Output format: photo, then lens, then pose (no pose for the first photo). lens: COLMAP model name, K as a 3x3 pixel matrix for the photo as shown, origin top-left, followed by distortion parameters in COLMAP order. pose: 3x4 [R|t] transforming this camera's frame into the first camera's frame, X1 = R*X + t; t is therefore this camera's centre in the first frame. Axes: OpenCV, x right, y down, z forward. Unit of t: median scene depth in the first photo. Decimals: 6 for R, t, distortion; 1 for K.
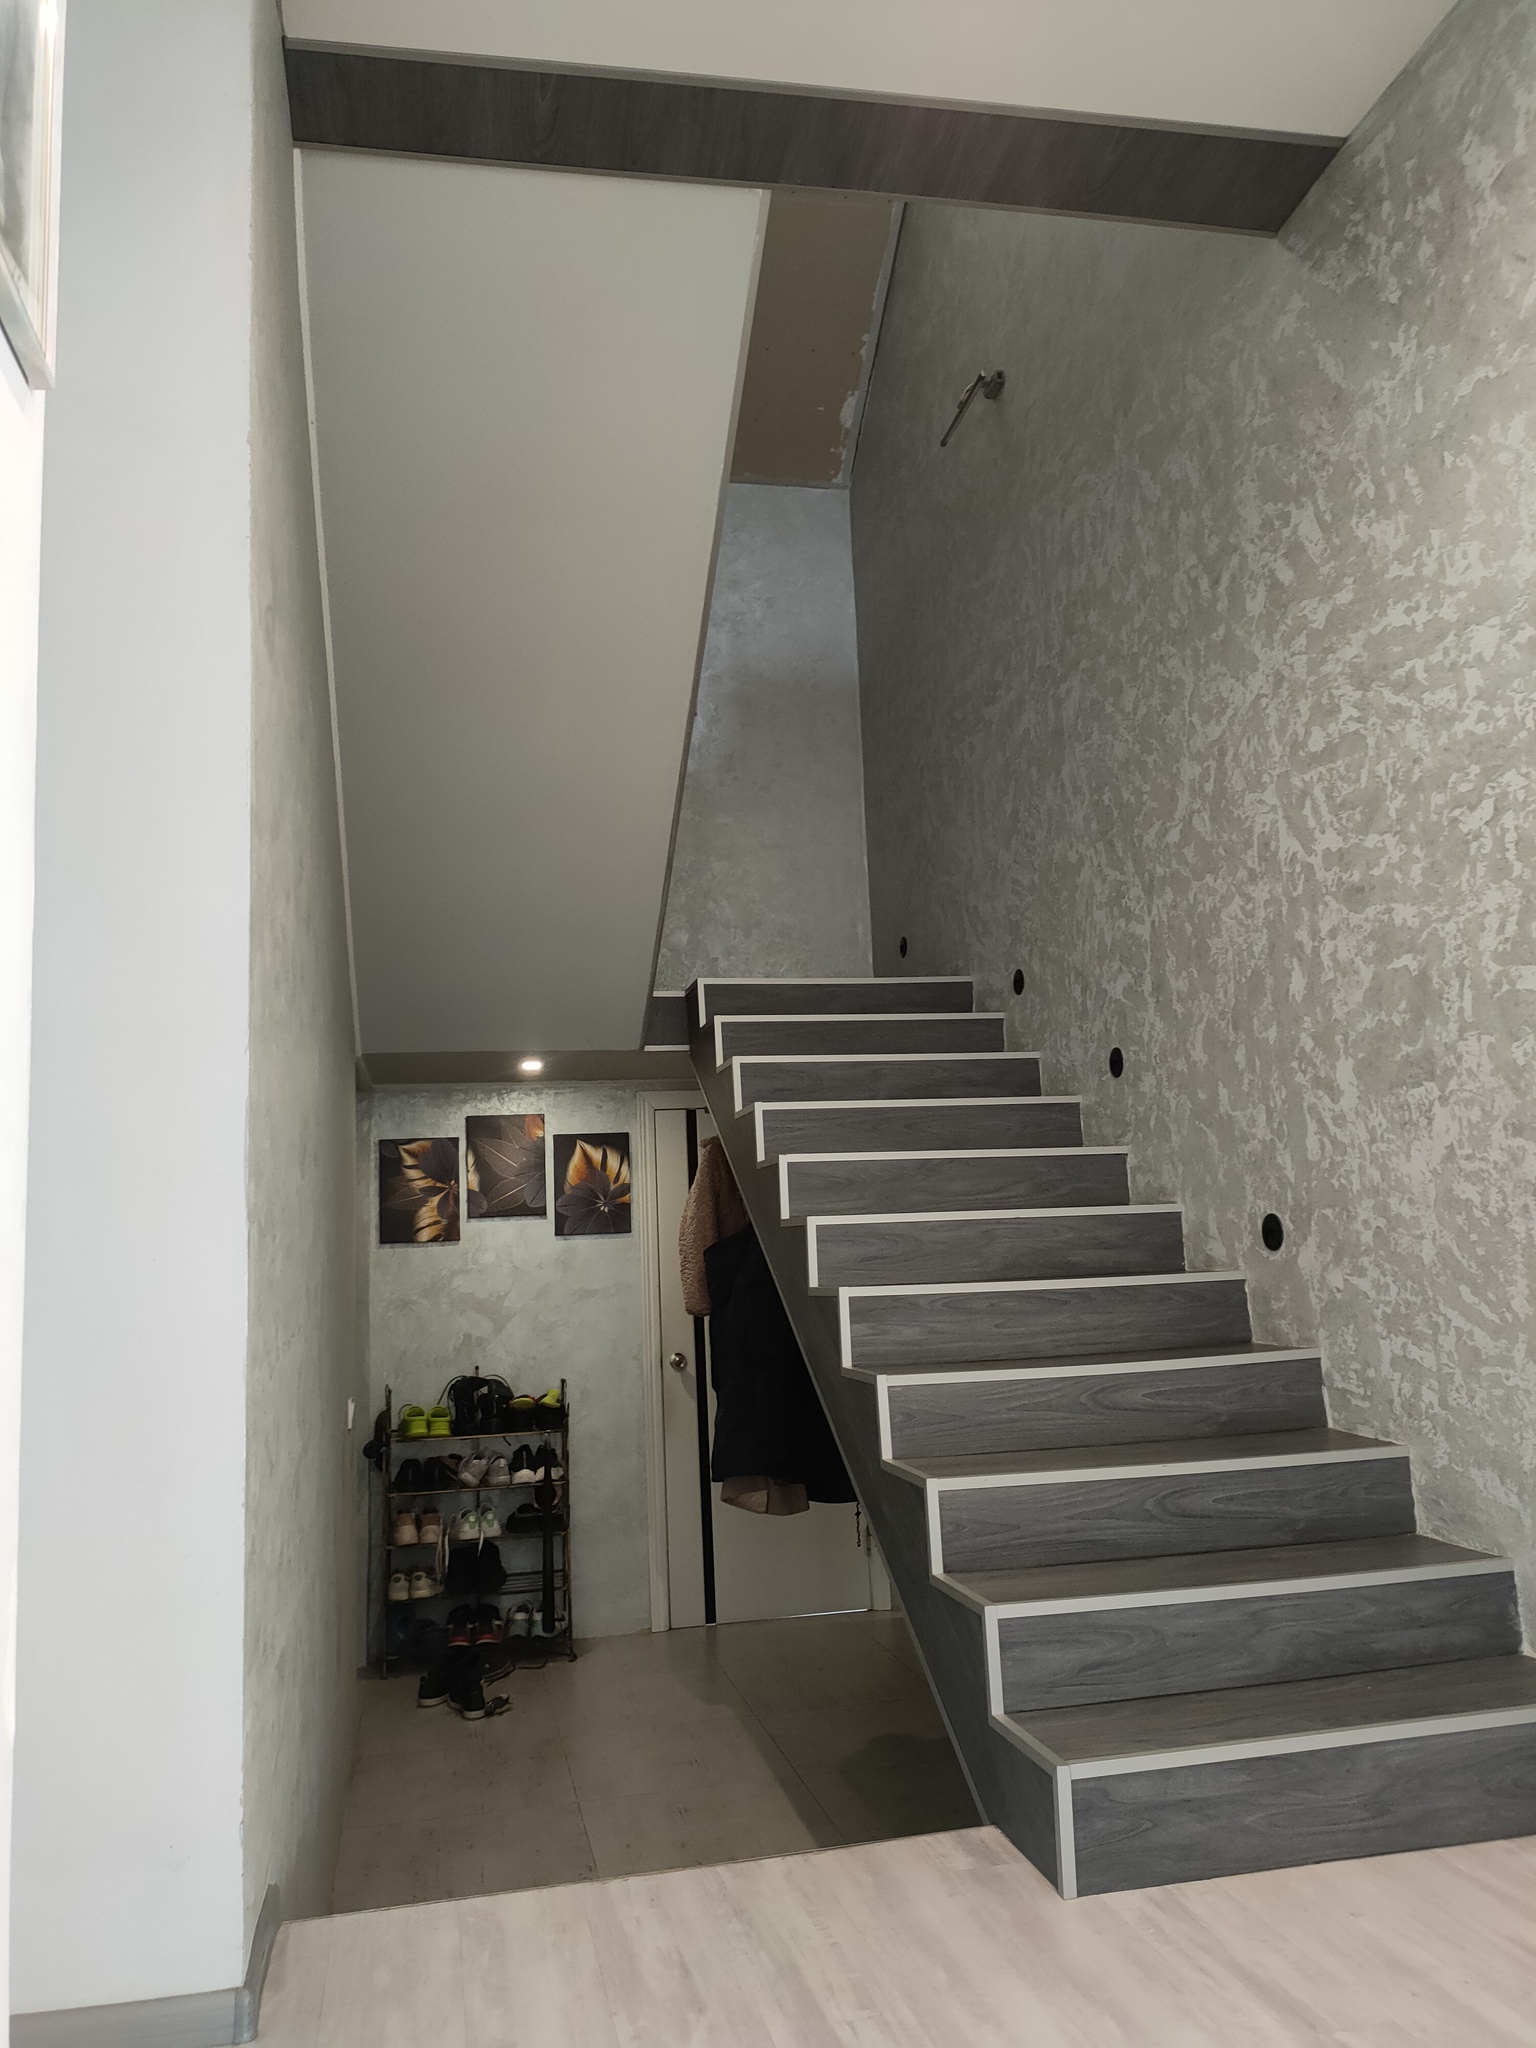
lens RADIAL K [[1560.5, 0, 779.2], [0, 1560.5, 1018.6], [0, 0, 1]] dist [0.055414, -0.075445]
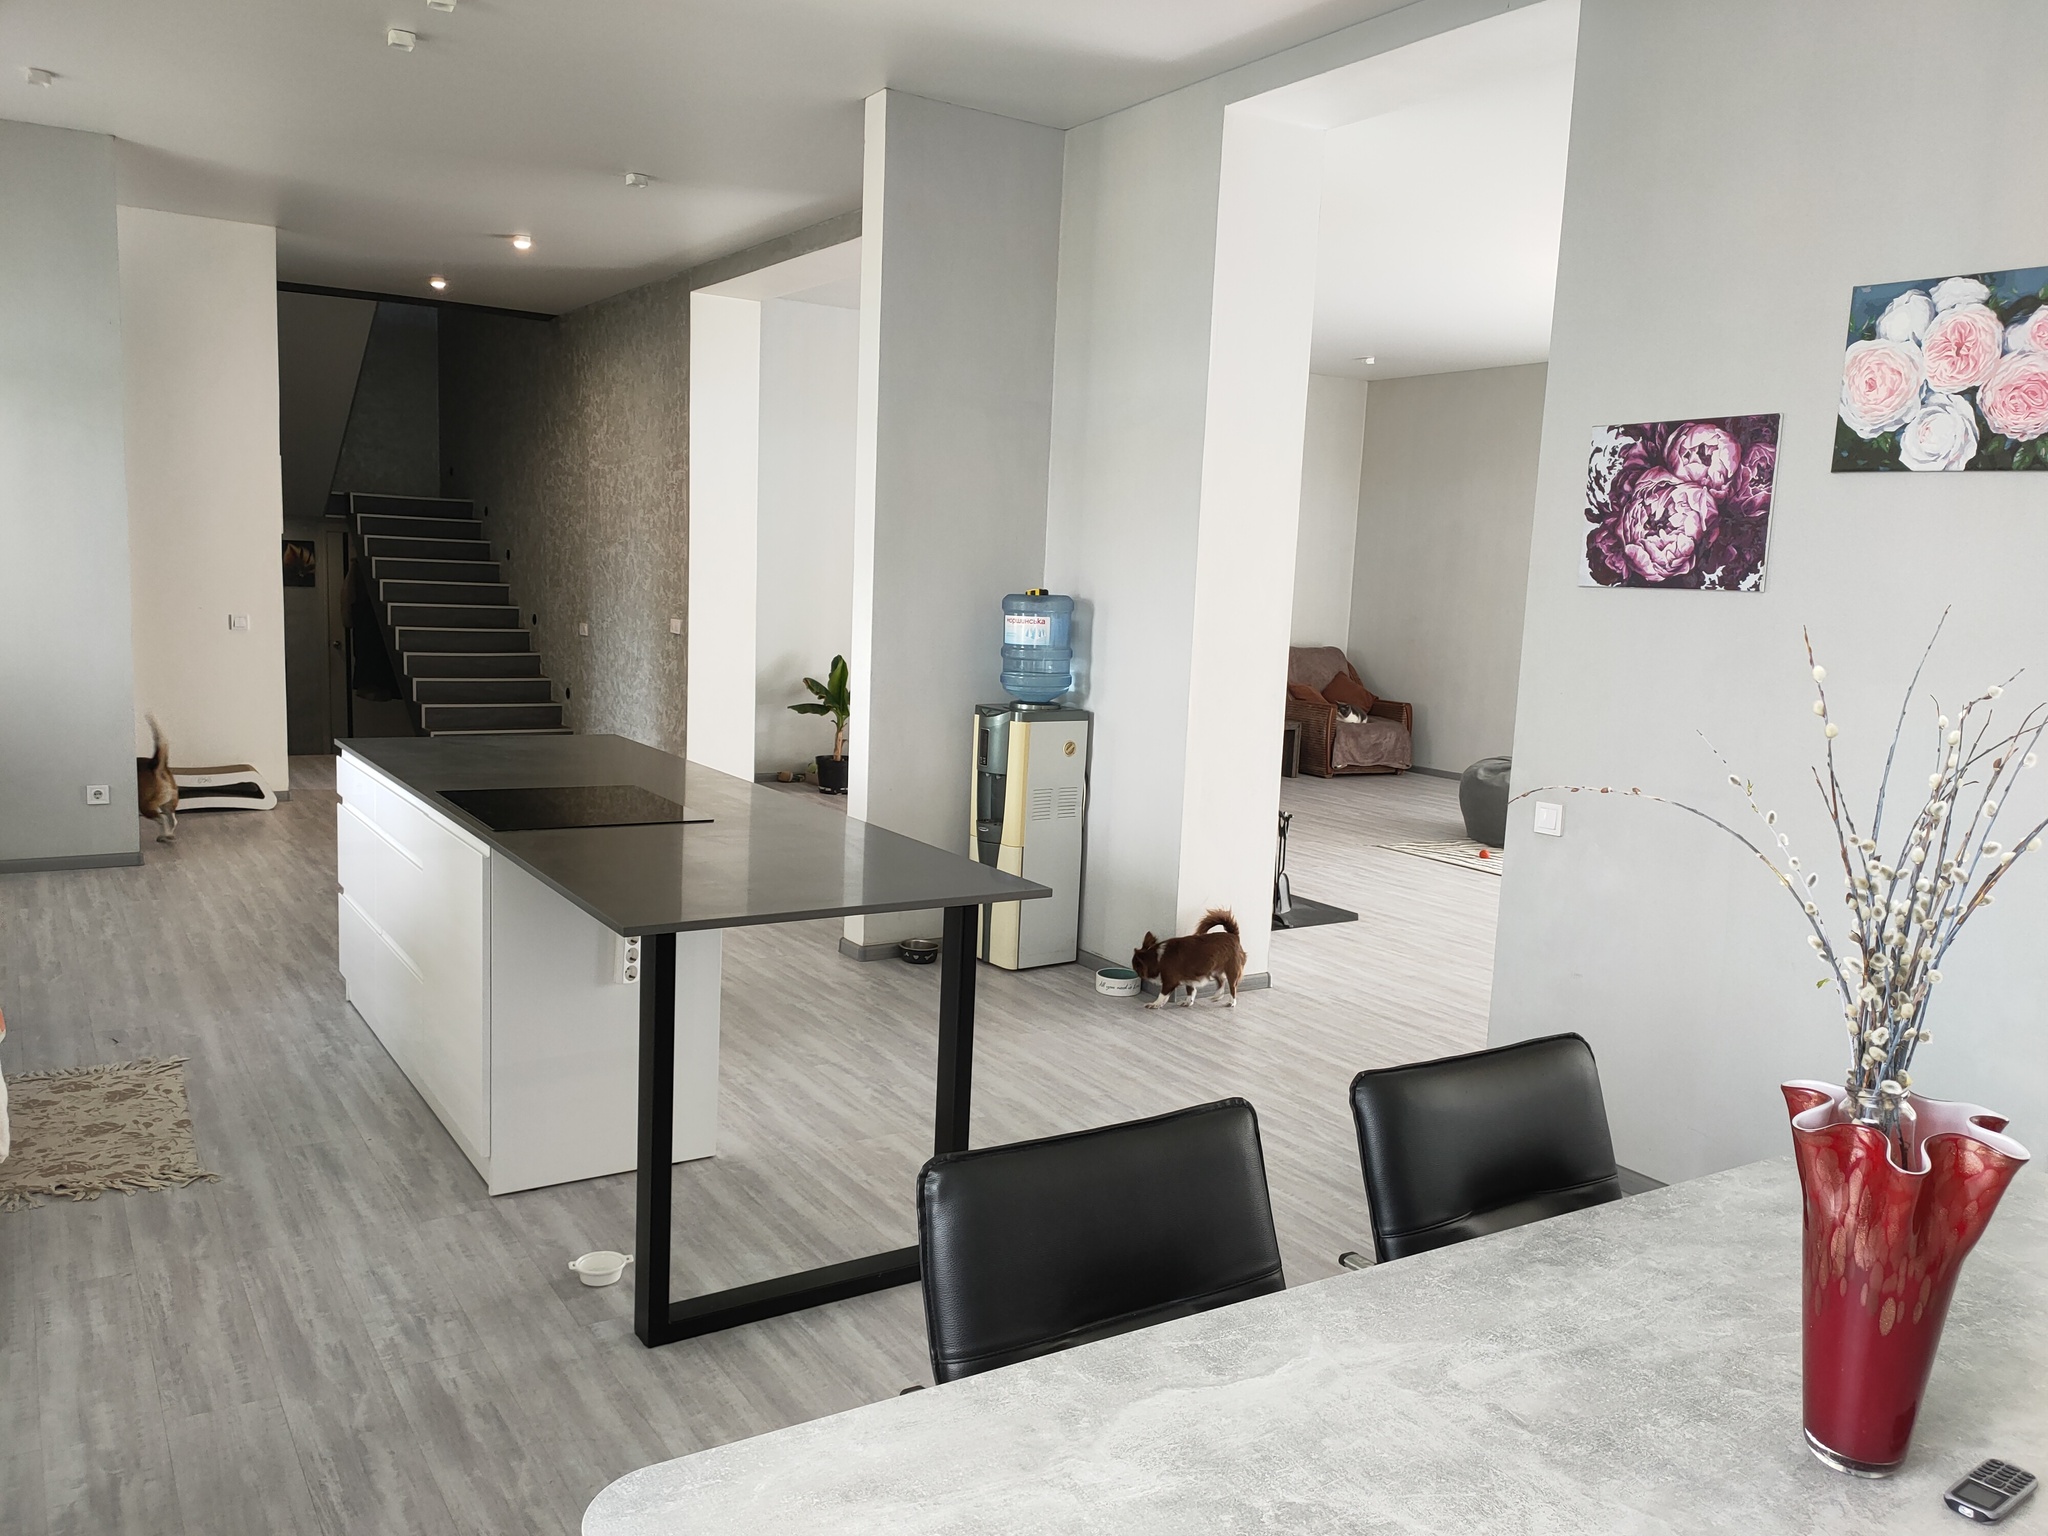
lens RADIAL K [[1560.5, 0, 1029.8], [0, 1560.5, 766.1], [0, 0, 1]] dist [0.055414, -0.075445]
pose [[0.933128, 0.035825, 0.357754, 0.103920], [-0.132556, 0.959209, 0.249692, -0.520206], [-0.334216, -0.280418, 0.899814, -2.375221]]
